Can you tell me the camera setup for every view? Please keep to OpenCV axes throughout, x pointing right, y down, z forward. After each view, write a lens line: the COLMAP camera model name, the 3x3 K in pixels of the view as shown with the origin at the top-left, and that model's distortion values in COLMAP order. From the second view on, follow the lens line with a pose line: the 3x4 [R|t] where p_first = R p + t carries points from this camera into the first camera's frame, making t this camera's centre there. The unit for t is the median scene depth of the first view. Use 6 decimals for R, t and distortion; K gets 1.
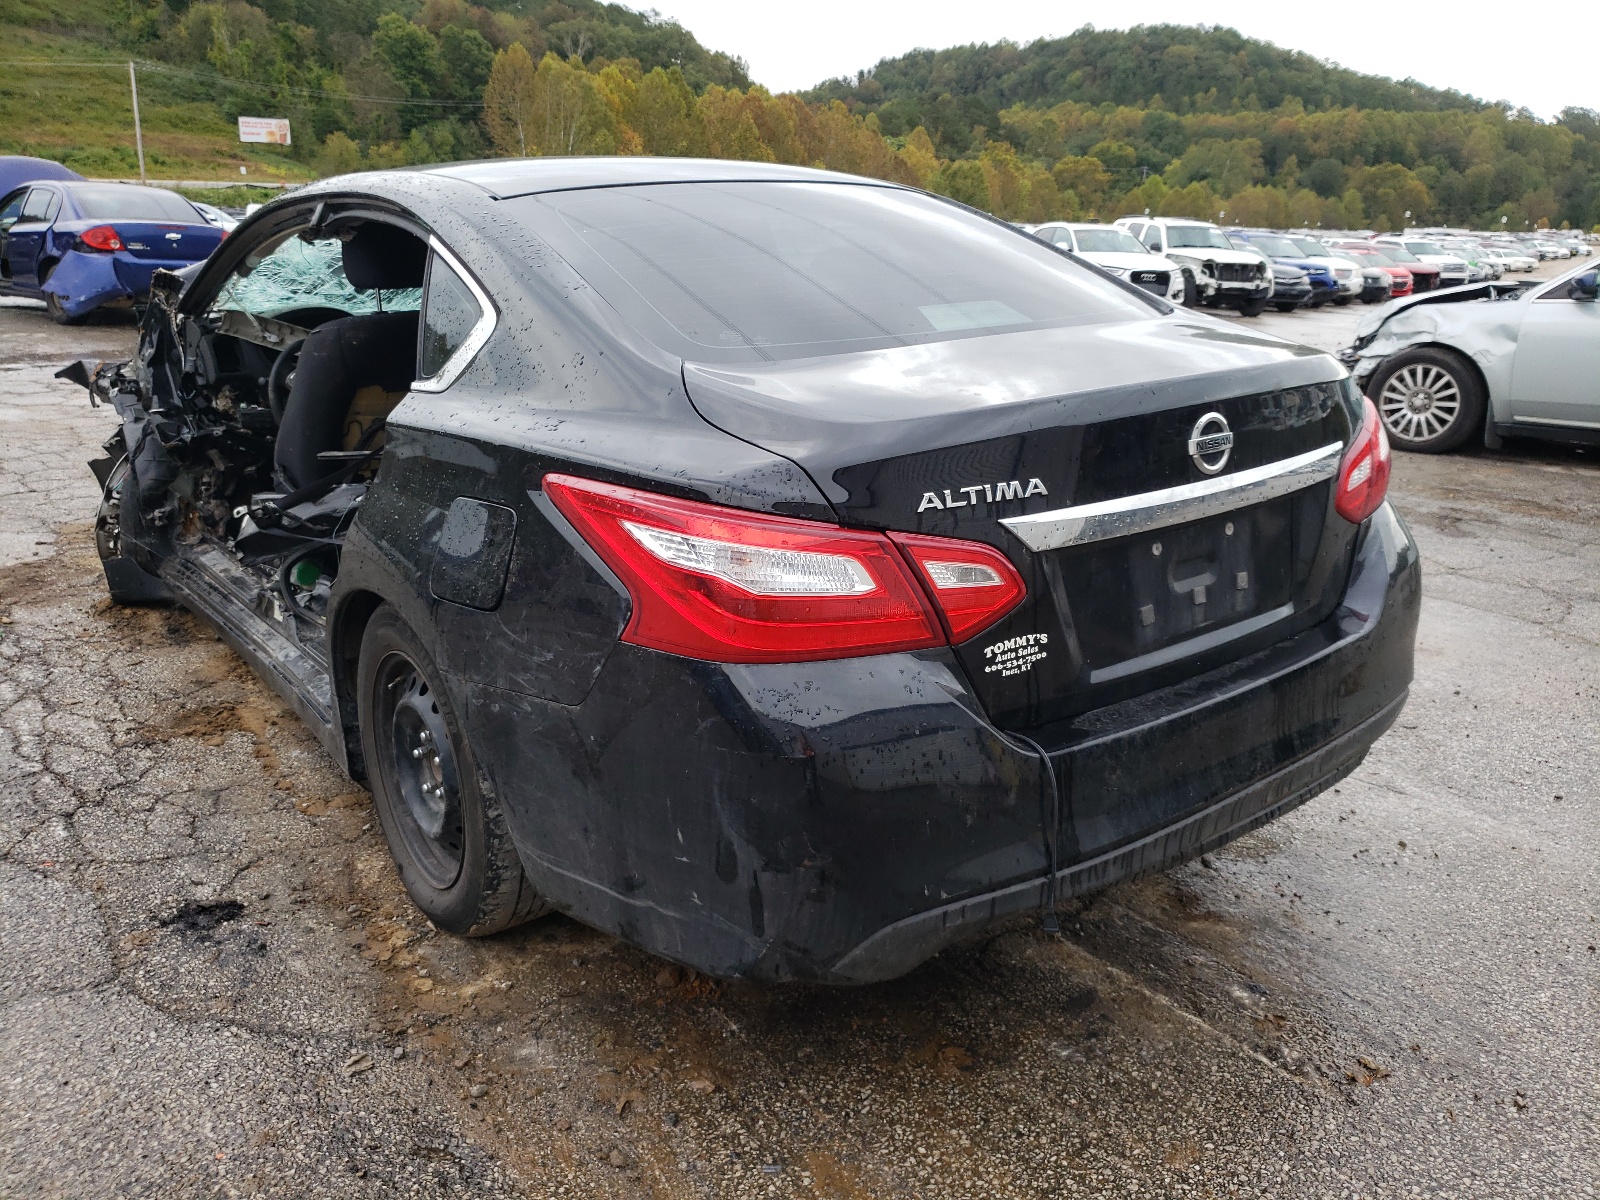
lens RADIAL K [[1199.9, 0, 804.1], [0, 1199.9, 601.1], [0, 0, 1]] dist [0.029207, -0.022782]
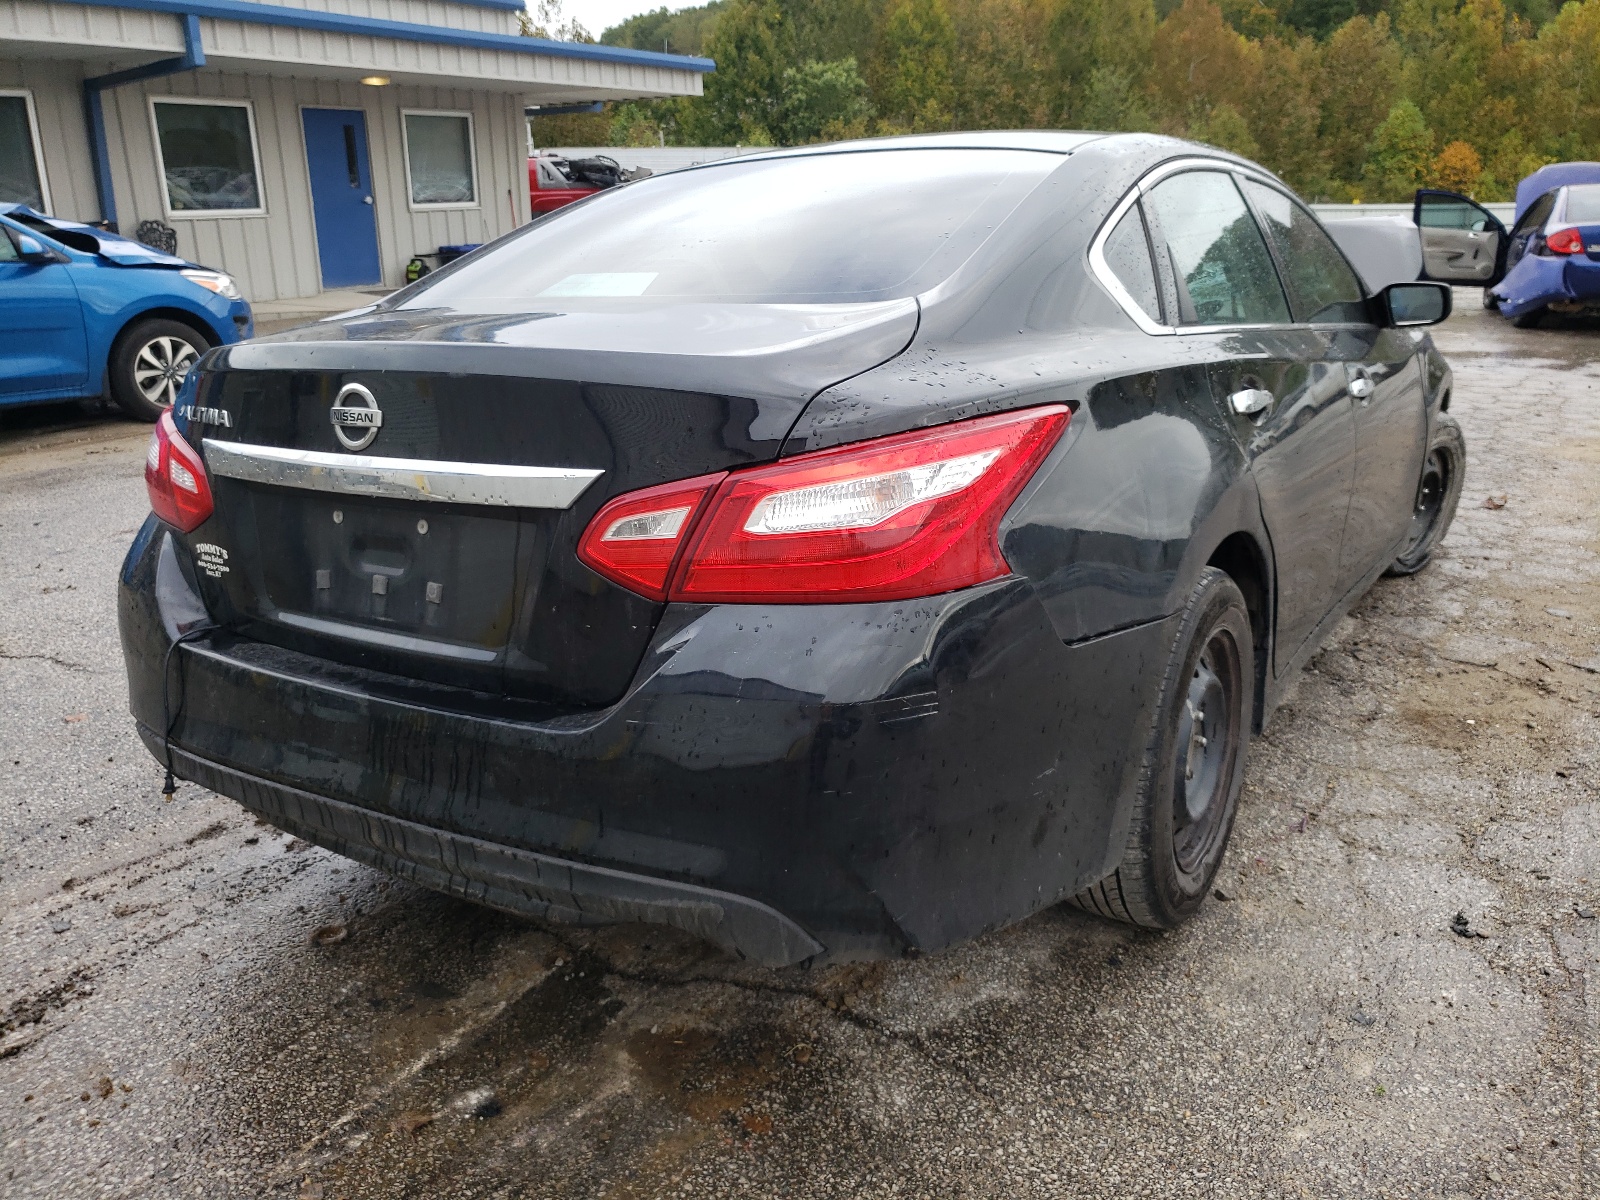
lens RADIAL K [[1199.9, 0, 804.5], [0, 1199.9, 597.6], [0, 0, 1]] dist [0.029207, -0.022782]
pose [[0.377565, 0.258059, -0.889298, 0.715938], [-0.265331, 0.950262, 0.163099, -0.130435], [0.887155, 0.174377, 0.427256, 0.506749]]
